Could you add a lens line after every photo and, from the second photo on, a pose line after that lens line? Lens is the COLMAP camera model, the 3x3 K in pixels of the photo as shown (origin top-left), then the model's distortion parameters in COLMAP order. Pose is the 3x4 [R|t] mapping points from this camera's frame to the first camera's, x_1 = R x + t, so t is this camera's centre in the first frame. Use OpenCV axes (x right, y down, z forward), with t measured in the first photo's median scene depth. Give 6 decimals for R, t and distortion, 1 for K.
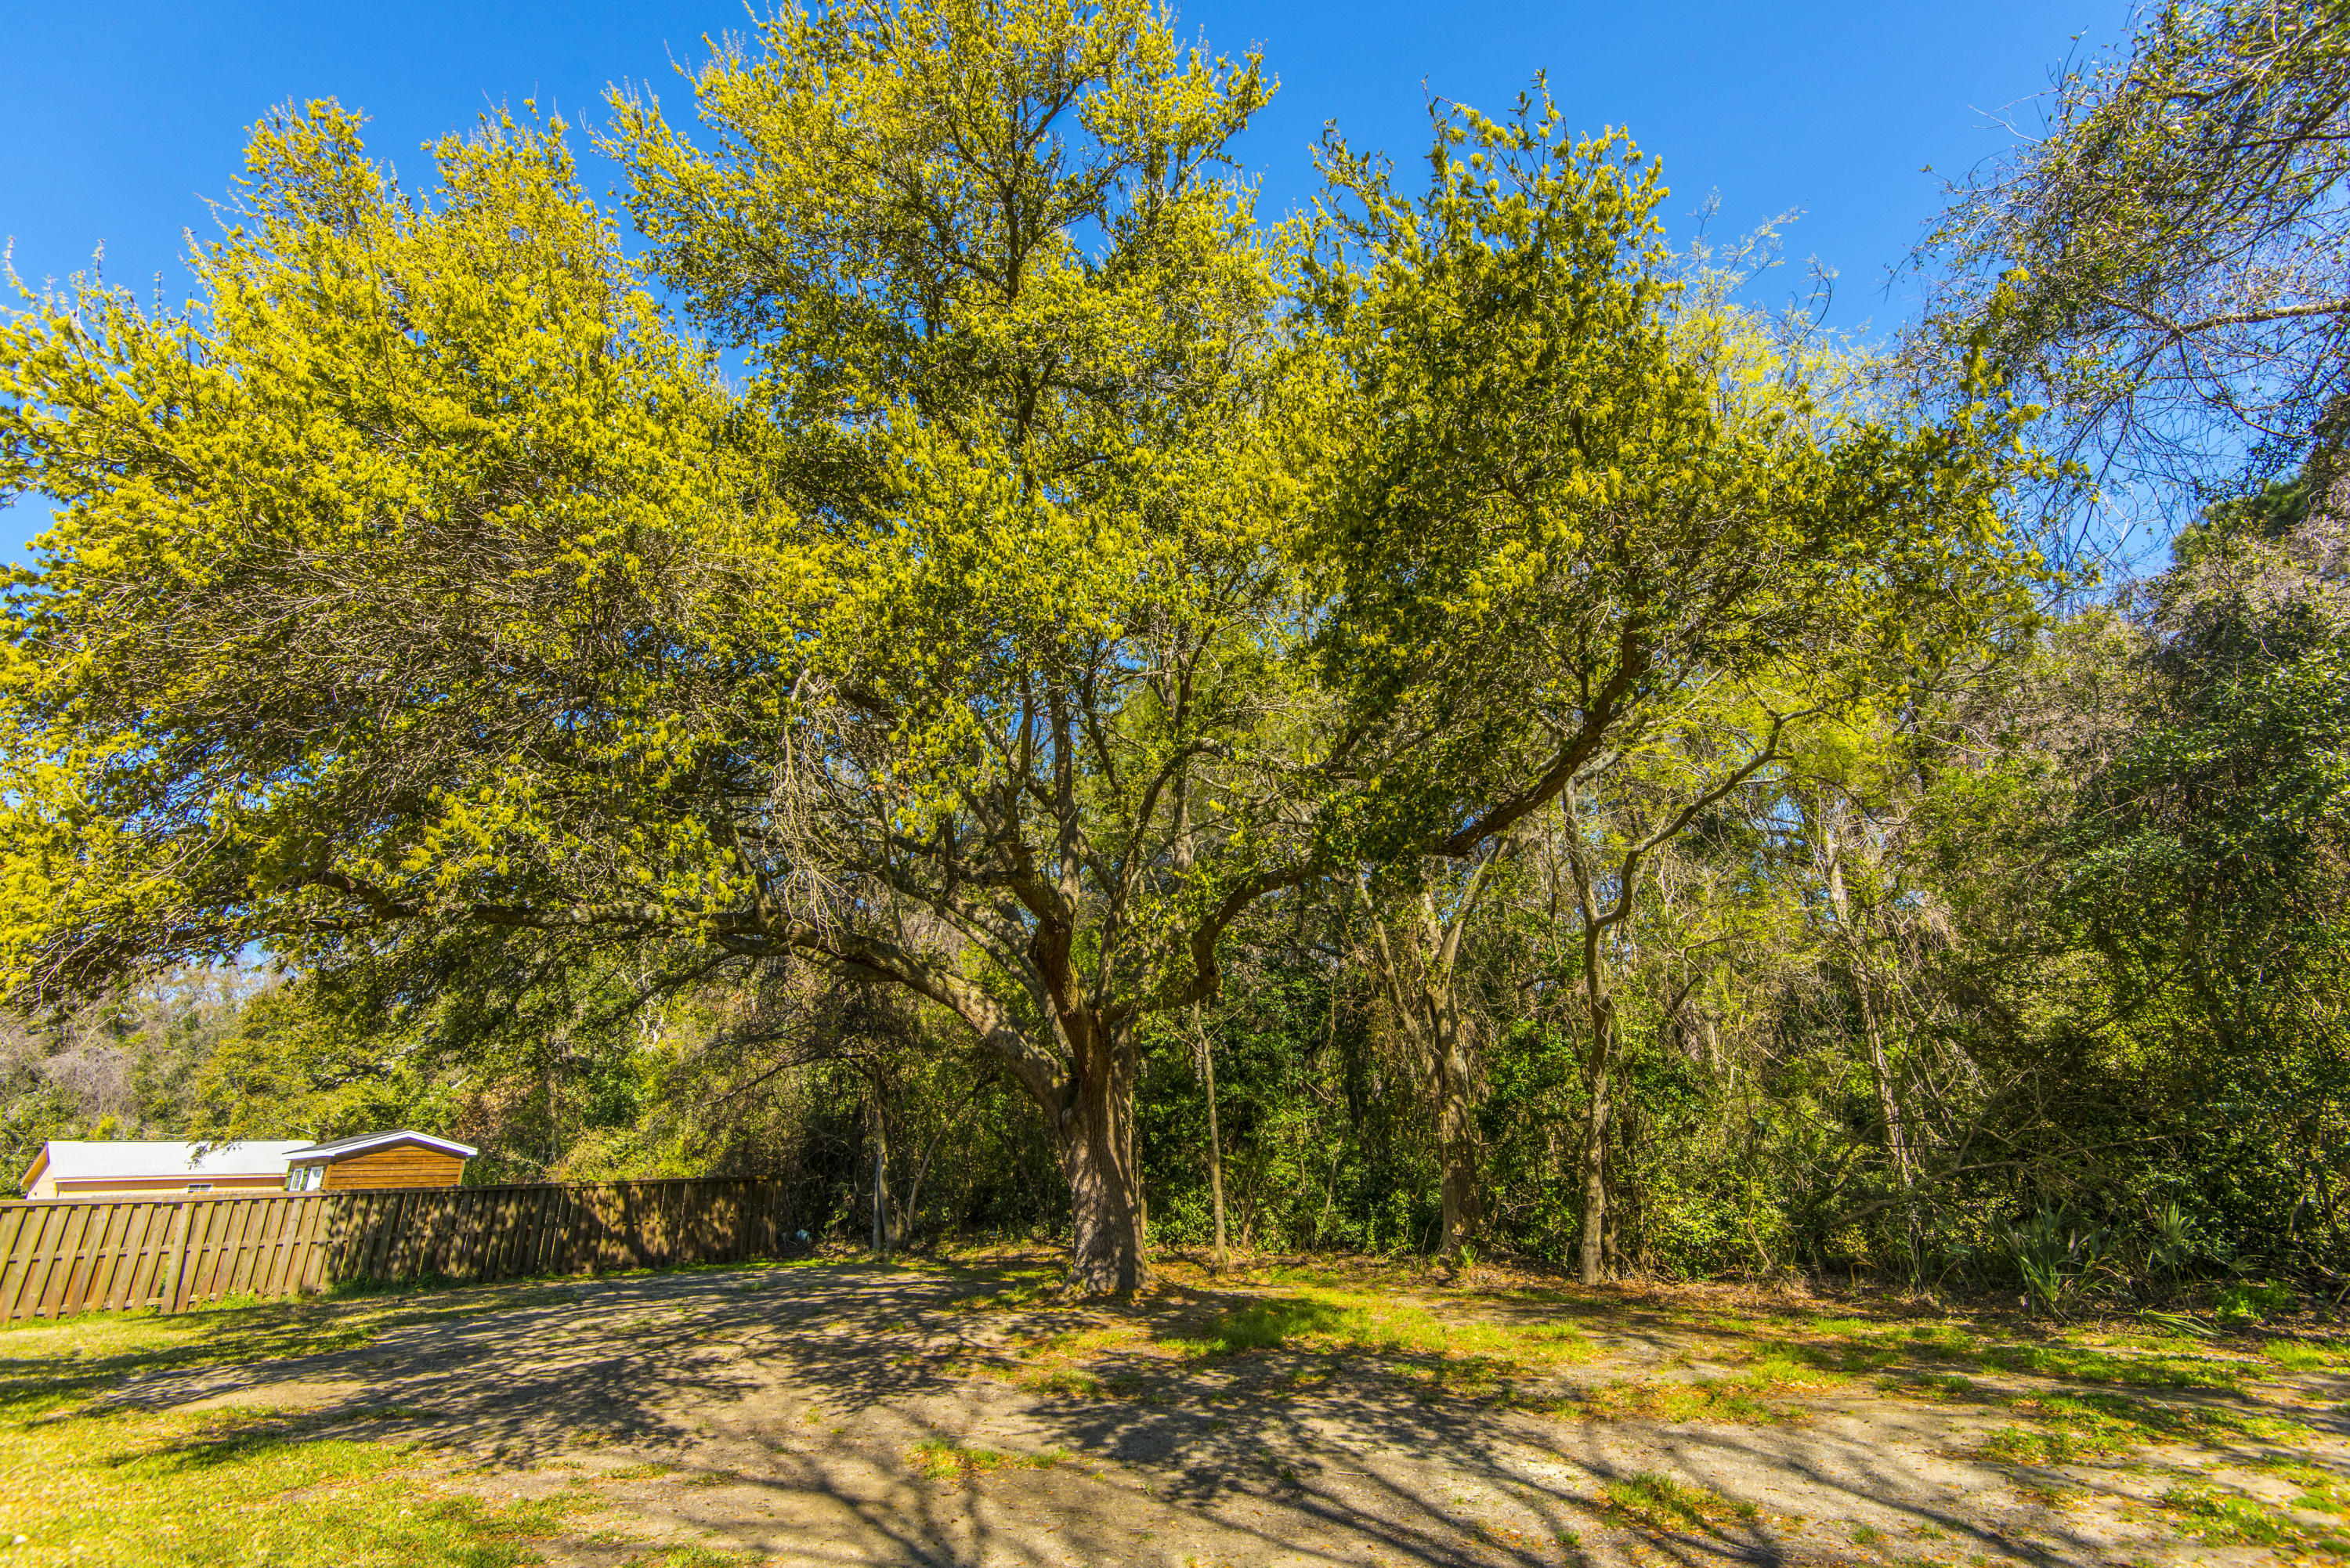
lens RADIAL K [[1055.8, 0, 1175.7], [0, 1055.8, 771.9], [0, 0, 1]] dist [0.025067, -0.014407]
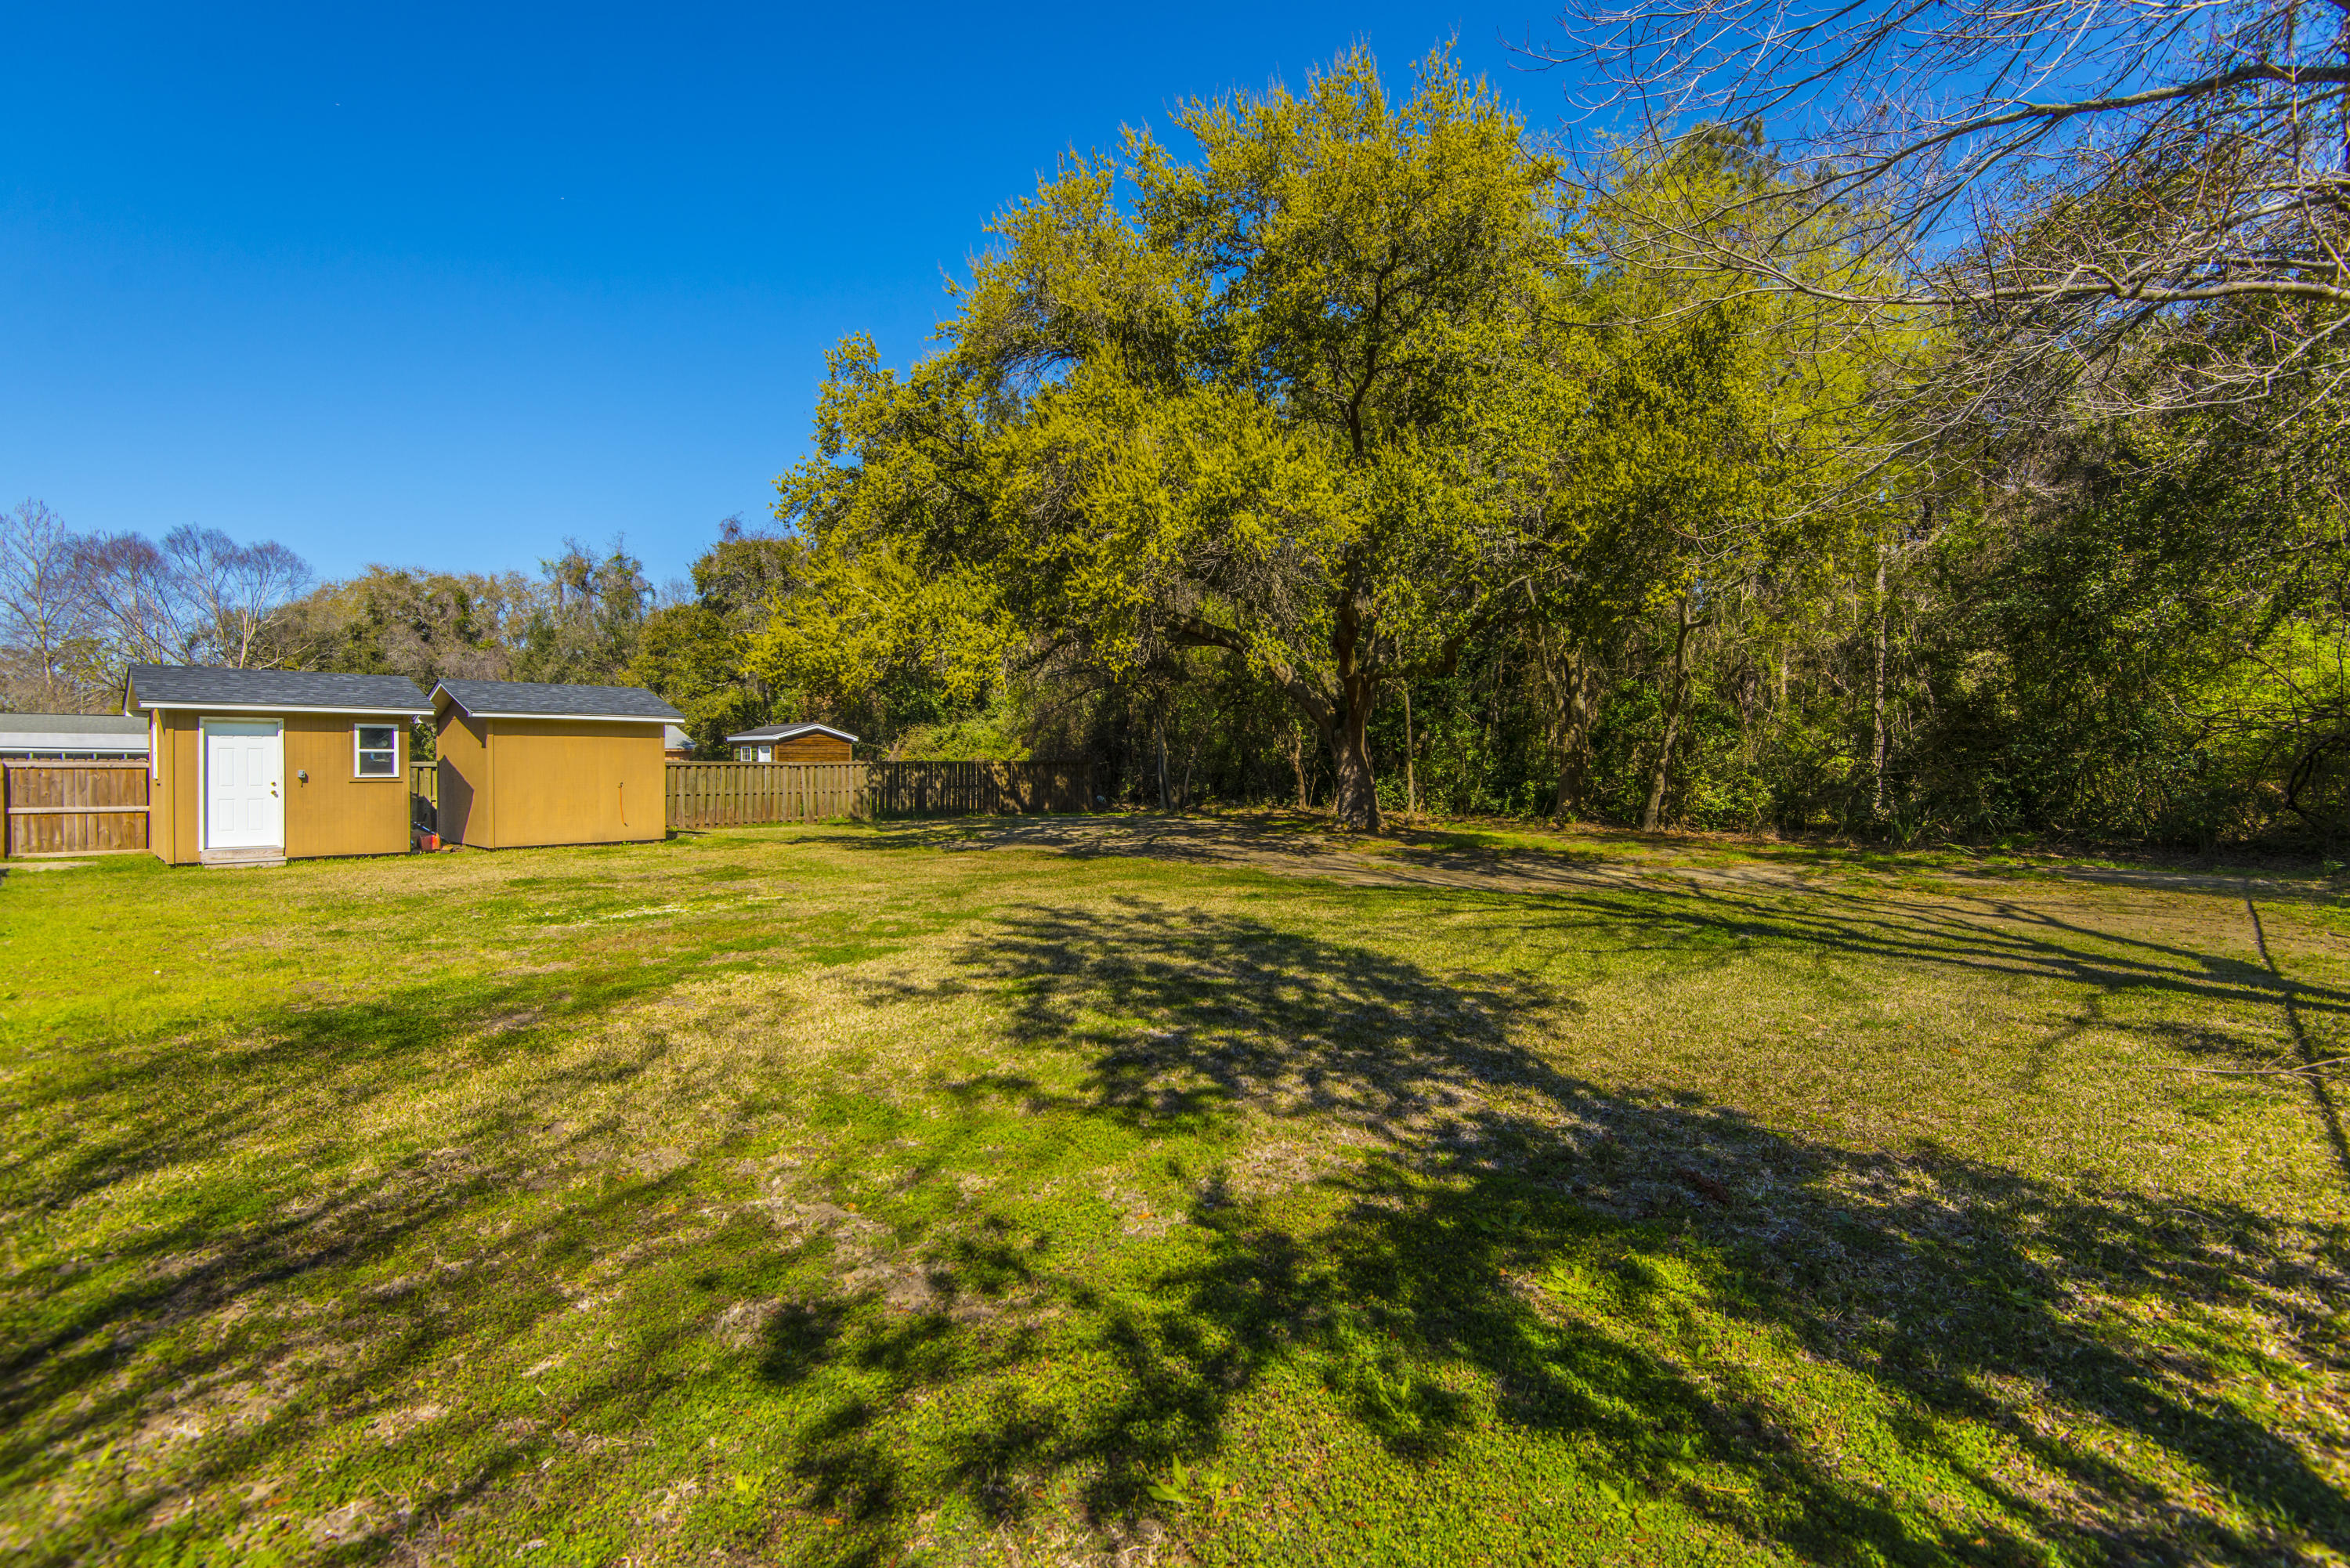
lens RADIAL K [[1055.8, 0, 1156.2], [0, 1055.8, 768.8], [0, 0, 1]] dist [0.025067, -0.014407]
pose [[0.994553, 0.025325, -0.101112, -0.212670], [0.012433, 0.934288, 0.356304, -0.217466], [0.103491, -0.355620, 0.928883, -0.593540]]
